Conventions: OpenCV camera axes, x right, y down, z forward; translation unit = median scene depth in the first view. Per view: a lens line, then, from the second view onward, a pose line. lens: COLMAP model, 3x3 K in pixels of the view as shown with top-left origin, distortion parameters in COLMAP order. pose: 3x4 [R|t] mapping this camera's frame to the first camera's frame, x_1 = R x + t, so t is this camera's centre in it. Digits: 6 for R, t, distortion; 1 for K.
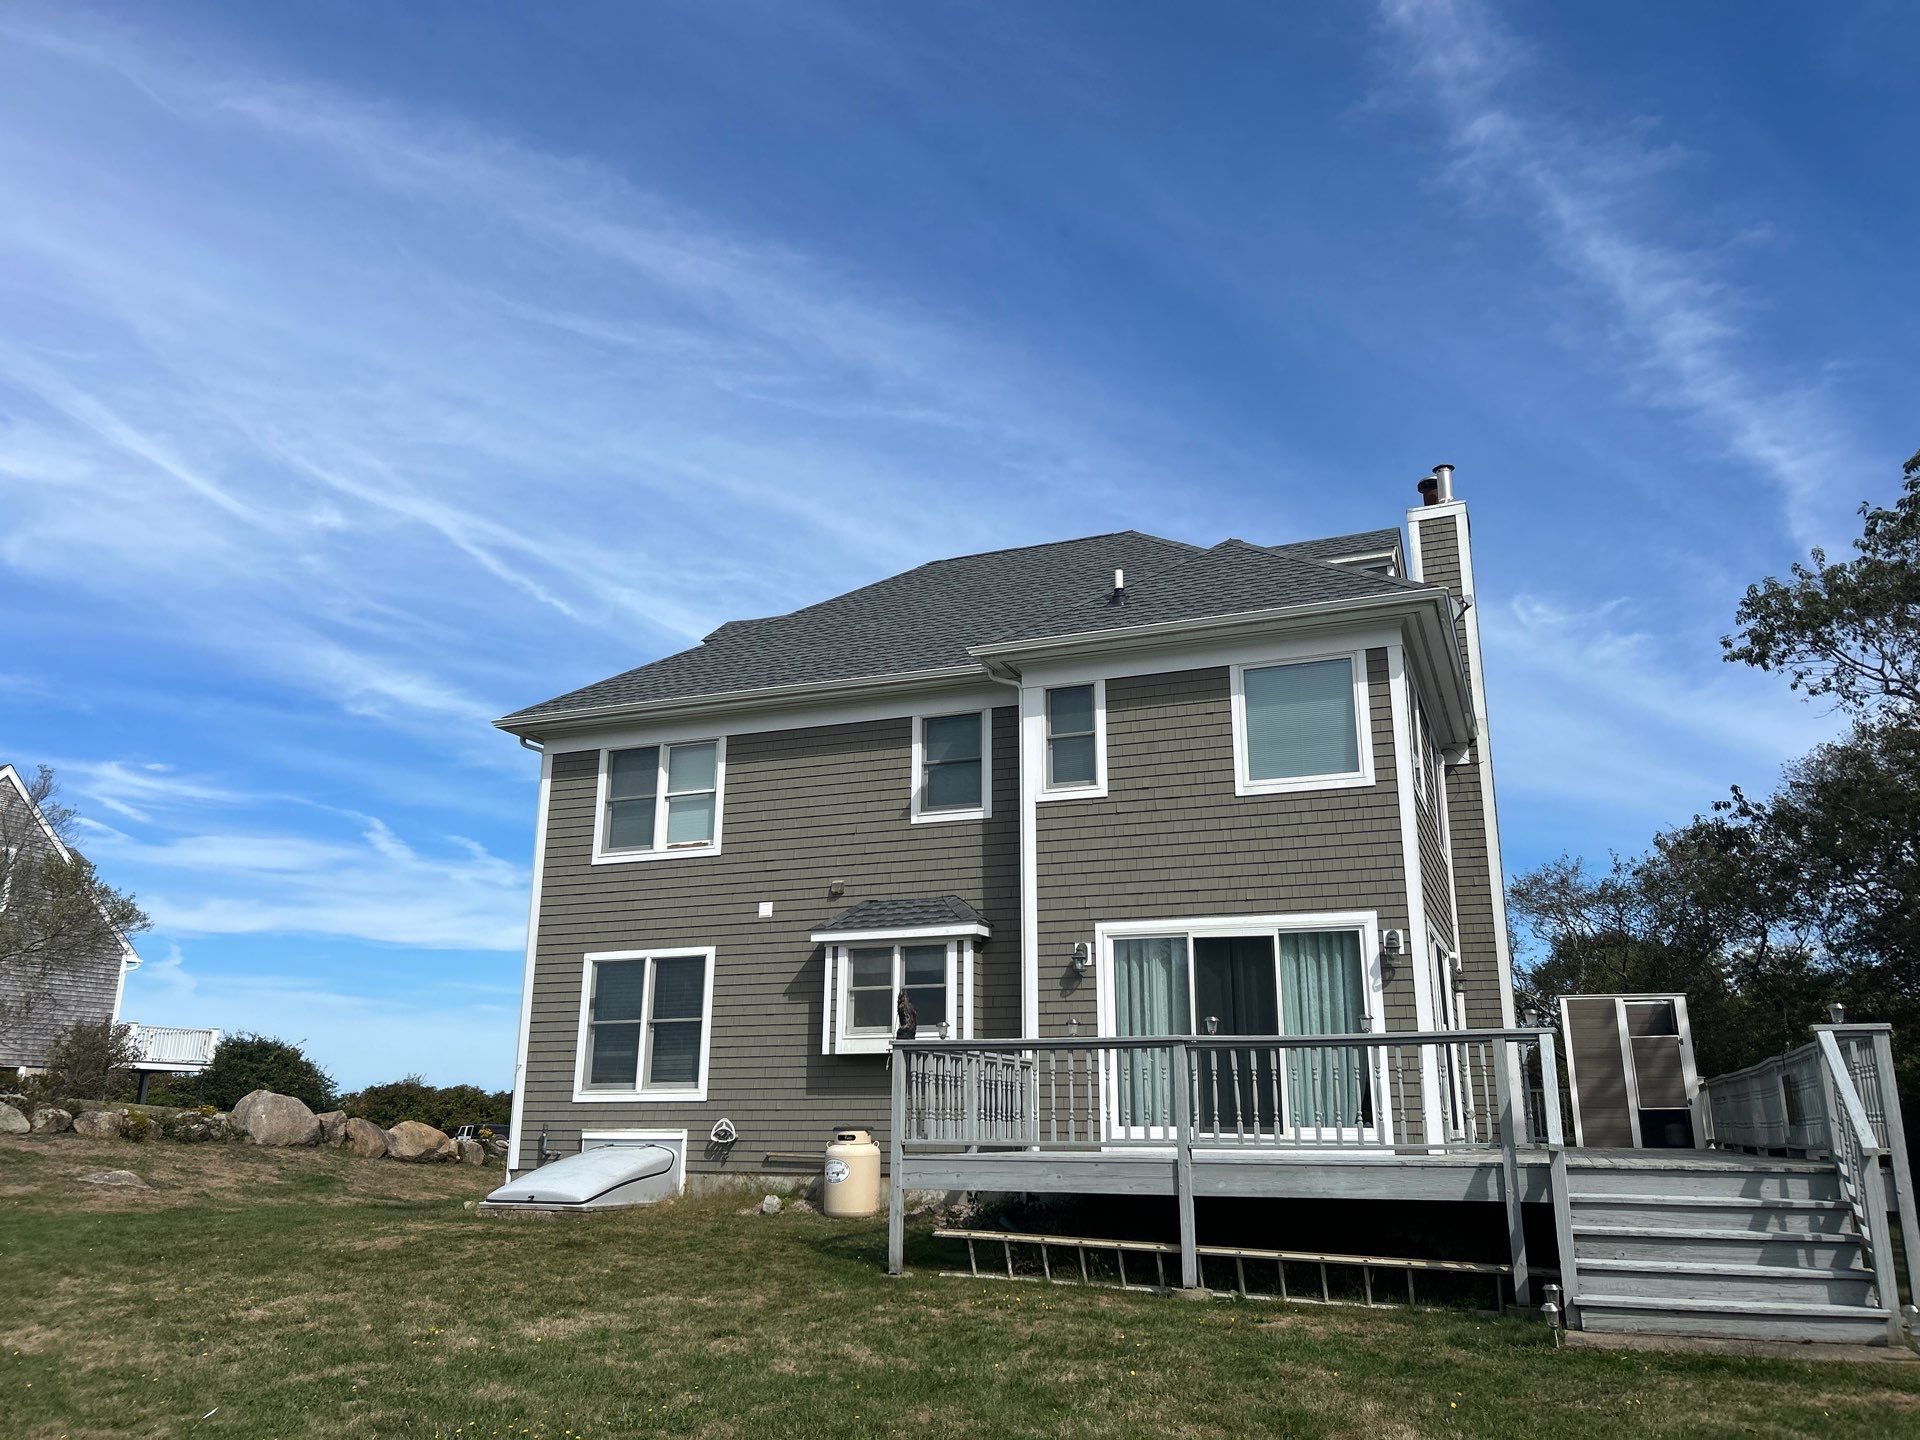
lens RADIAL K [[1437.8, 0, 966.7], [0, 1437.8, 702.1], [0, 0, 1]] dist [0.022775, -0.043986]
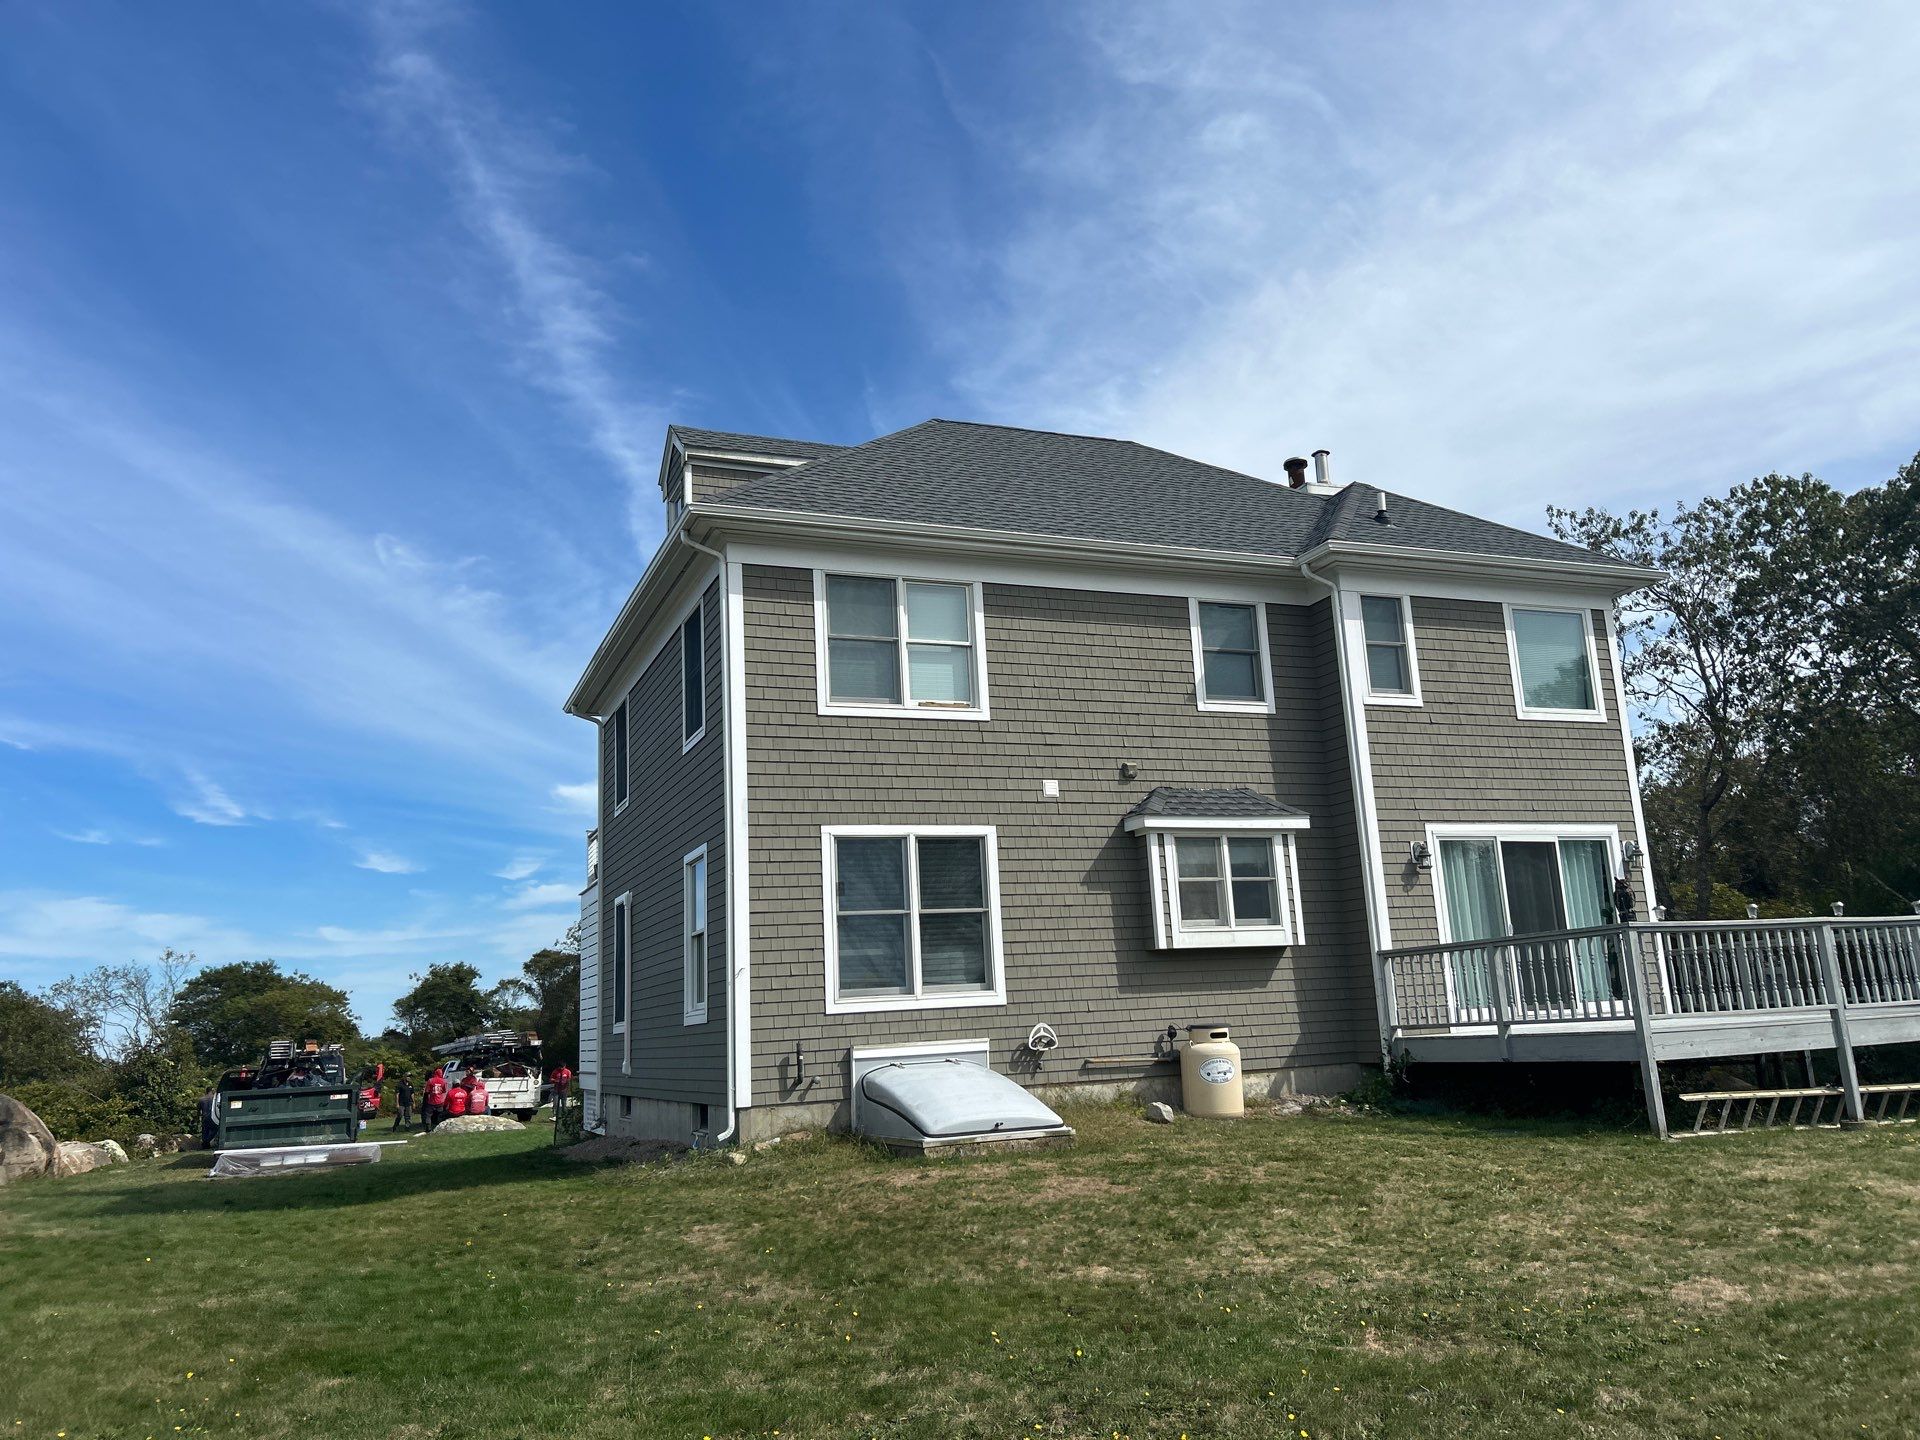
lens RADIAL K [[1437.8, 0, 815.2], [0, 1437.8, 704.3], [0, 0, 1]] dist [0.022775, -0.043986]
pose [[0.729693, 0.111393, 0.674640, -0.840629], [-0.143148, 0.989664, -0.008579, 0.121681], [-0.668623, -0.090313, 0.738097, 0.453694]]
